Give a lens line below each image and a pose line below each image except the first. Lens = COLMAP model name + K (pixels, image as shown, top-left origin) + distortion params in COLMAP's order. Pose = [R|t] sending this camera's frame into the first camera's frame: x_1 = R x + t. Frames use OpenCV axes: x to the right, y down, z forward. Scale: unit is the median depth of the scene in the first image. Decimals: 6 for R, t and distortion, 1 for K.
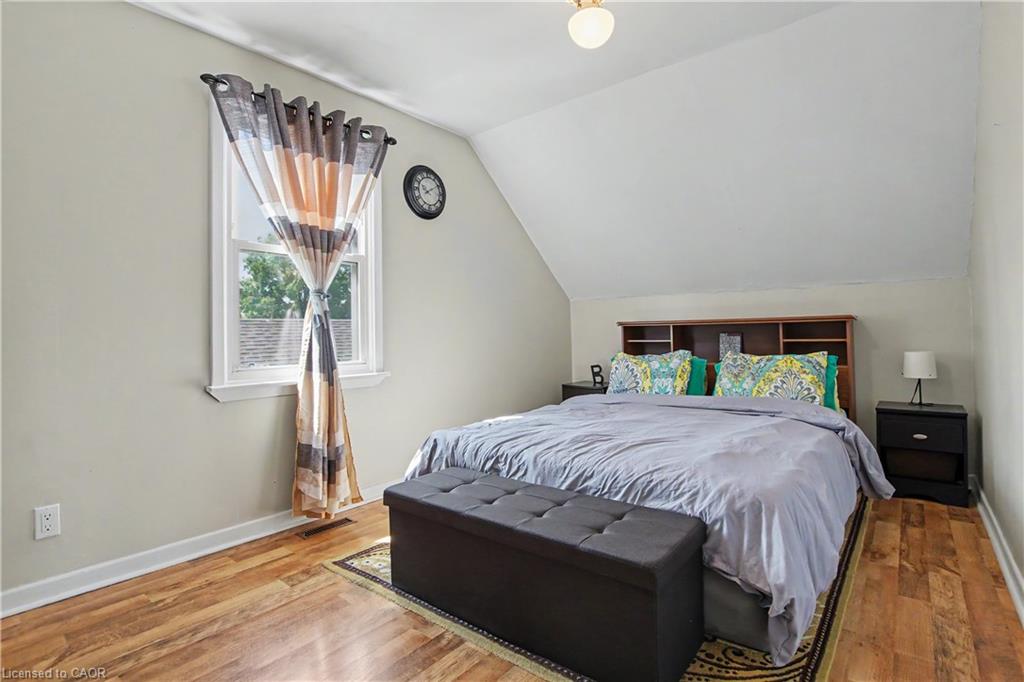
lens RADIAL K [[487.8, 0, 527.4], [0, 487.8, 330.0], [0, 0, 1]] dist [-0.036892, 0.001048]
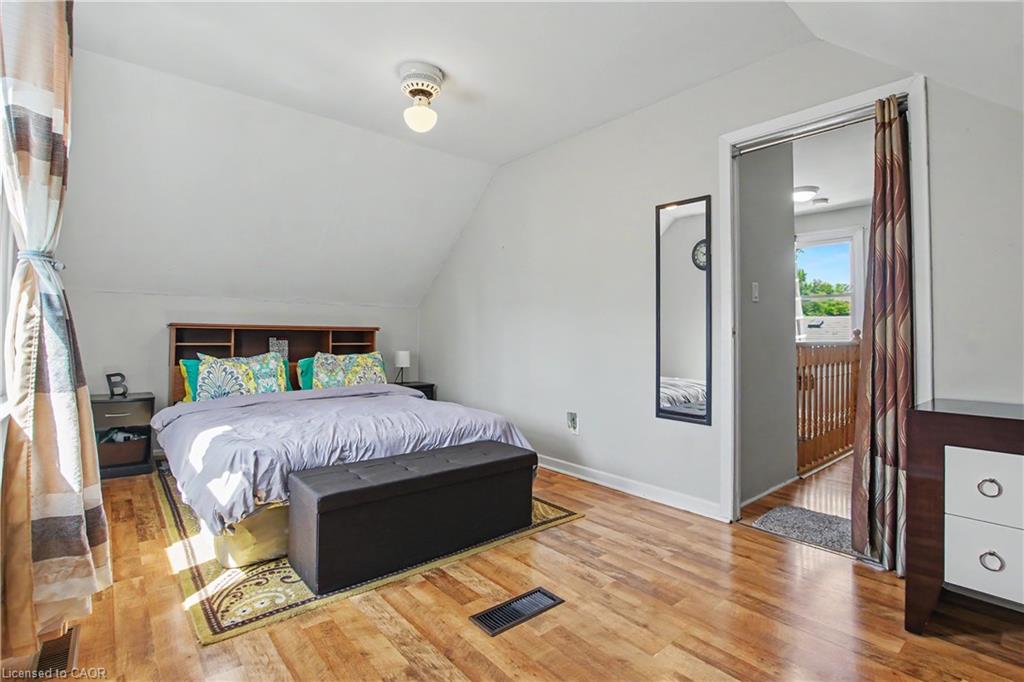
lens RADIAL K [[487.8, 0, 504.4], [0, 487.8, 336.9], [0, 0, 1]] dist [-0.036892, 0.001048]
pose [[0.215131, 0.018305, 0.976414, -0.815942], [-0.019781, 0.999701, -0.014383, 0.015229], [-0.976385, -0.016220, 0.215429, 0.316405]]
